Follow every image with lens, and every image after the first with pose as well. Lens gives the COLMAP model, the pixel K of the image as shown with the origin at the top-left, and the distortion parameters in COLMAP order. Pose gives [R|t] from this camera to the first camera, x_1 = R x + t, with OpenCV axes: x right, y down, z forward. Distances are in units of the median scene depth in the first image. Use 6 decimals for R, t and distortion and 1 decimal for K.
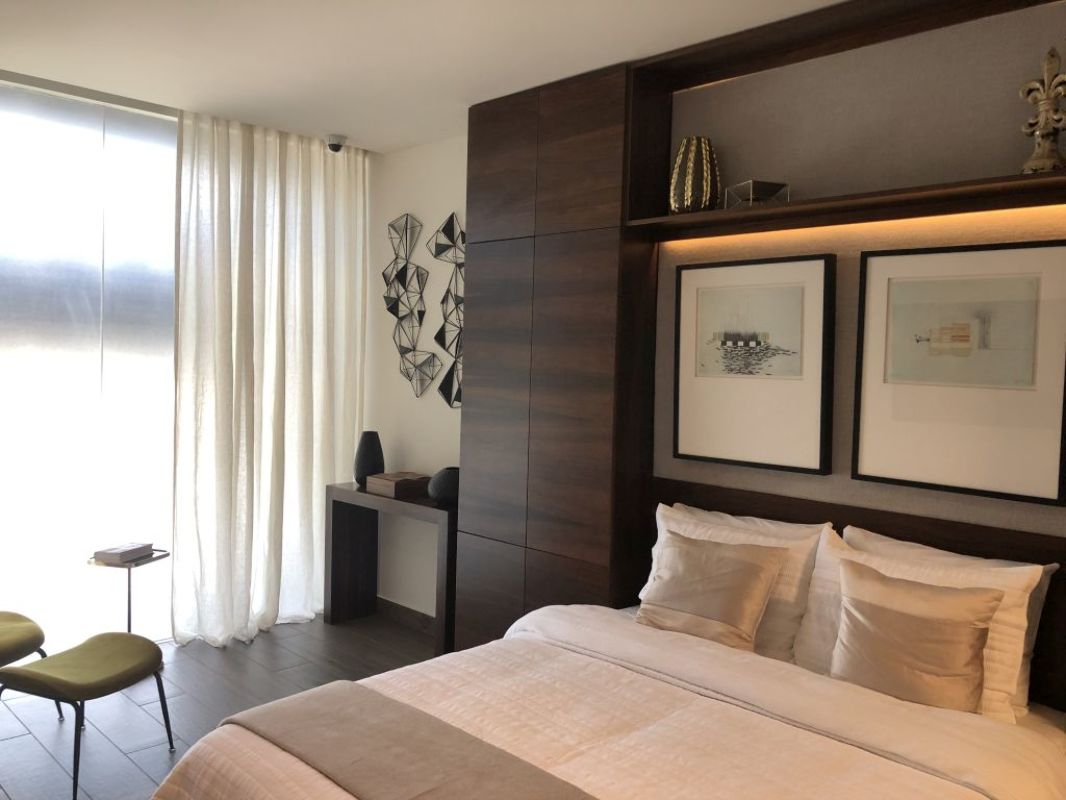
lens RADIAL K [[863.2, 0, 532.5], [0, 863.2, 396.2], [0, 0, 1]] dist [-0.052921, 0.046763]
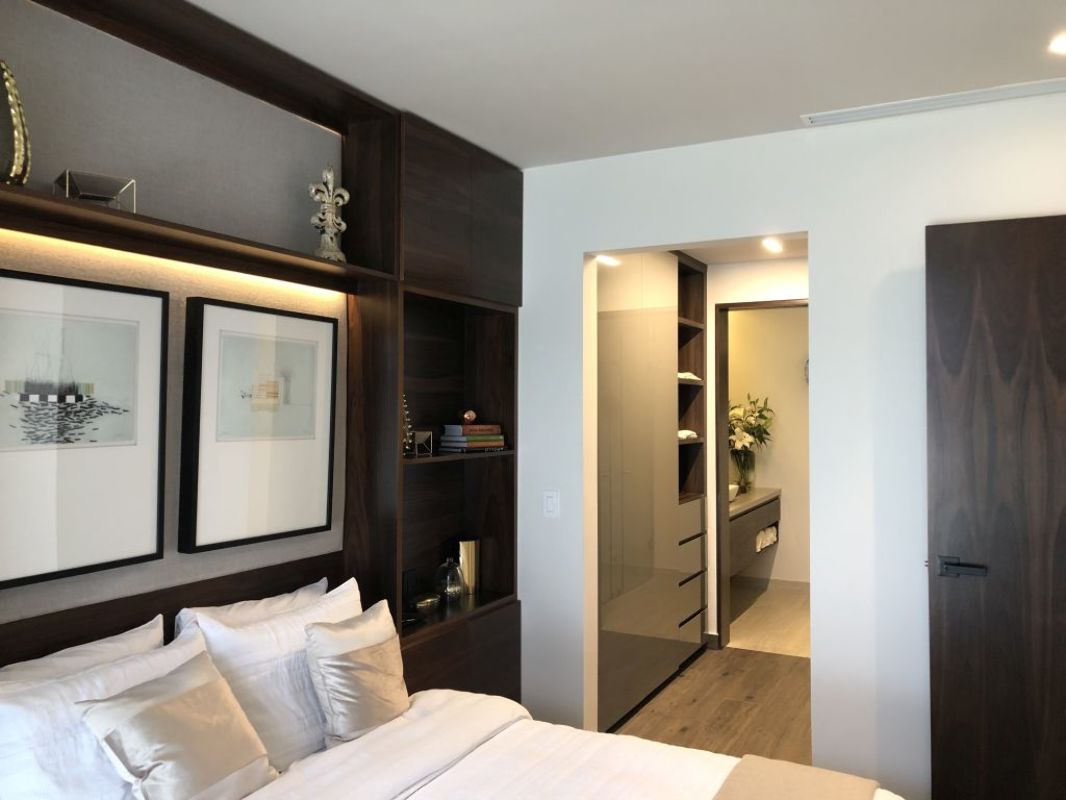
lens RADIAL K [[863.2, 0, 532.0], [0, 863.2, 403.7], [0, 0, 1]] dist [-0.052921, 0.046763]
pose [[-0.317732, -0.013624, 0.948083, -0.523563], [0.037991, 0.998911, 0.027087, -0.062073], [-0.947419, 0.044625, -0.316869, 0.873013]]
